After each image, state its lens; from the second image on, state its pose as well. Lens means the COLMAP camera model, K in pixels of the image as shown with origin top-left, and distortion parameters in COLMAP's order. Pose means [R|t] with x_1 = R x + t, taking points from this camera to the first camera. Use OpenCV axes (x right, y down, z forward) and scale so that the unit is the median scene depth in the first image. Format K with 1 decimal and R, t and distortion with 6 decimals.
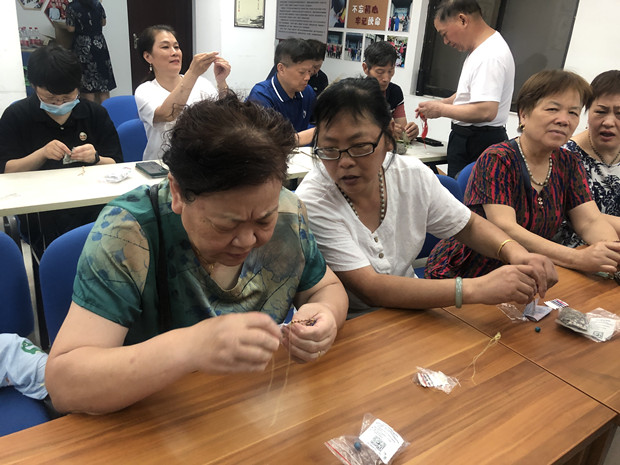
lens RADIAL K [[511.5, 0, 310.7], [0, 511.5, 232.2], [0, 0, 1]] dist [-0.001059, 0.000357]
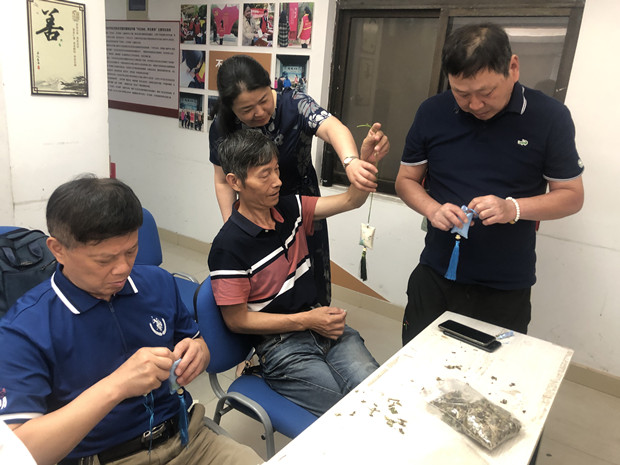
lens RADIAL K [[511.5, 0, 309.2], [0, 511.5, 232.7], [0, 0, 1]] dist [-0.001059, 0.000357]
pose [[0.942555, -0.081711, 0.323904, -0.043924], [0.105132, 0.992911, -0.055452, -0.146519], [-0.317077, 0.086319, 0.944464, 0.299328]]
